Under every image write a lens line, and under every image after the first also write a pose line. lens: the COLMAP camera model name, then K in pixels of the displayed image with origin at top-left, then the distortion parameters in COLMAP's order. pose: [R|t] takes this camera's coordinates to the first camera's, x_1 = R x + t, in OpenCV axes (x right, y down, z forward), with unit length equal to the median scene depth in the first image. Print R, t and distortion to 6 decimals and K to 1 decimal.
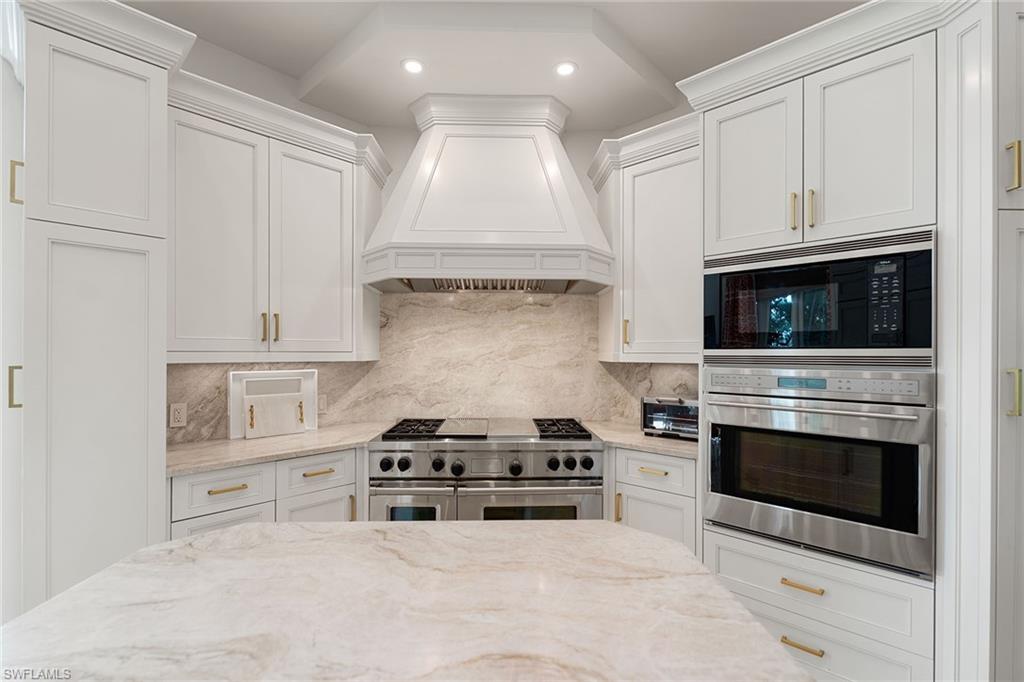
lens RADIAL K [[465.0, 0, 511.1], [0, 465.0, 352.9], [0, 0, 1]] dist [0.002871, 0.000139]
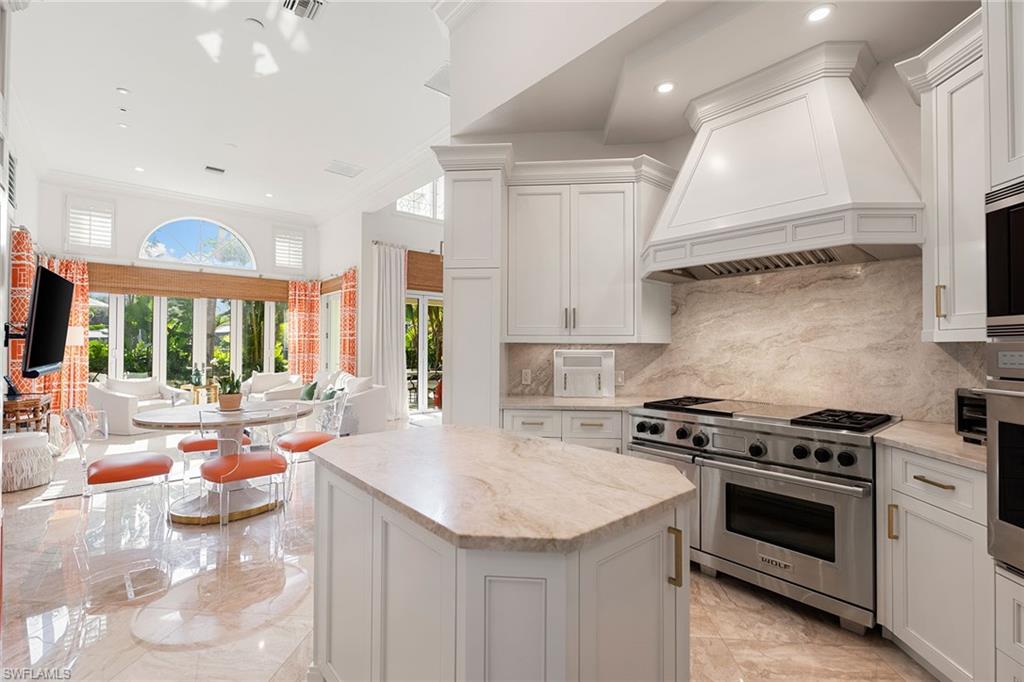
lens RADIAL K [[465.0, 0, 517.9], [0, 465.0, 344.1], [0, 0, 1]] dist [0.002871, 0.000139]
pose [[0.630049, -0.006625, -0.776527, 0.391889], [-0.002419, 0.999942, -0.010494, 0.032168], [0.776552, 0.008490, 0.629996, -0.008328]]
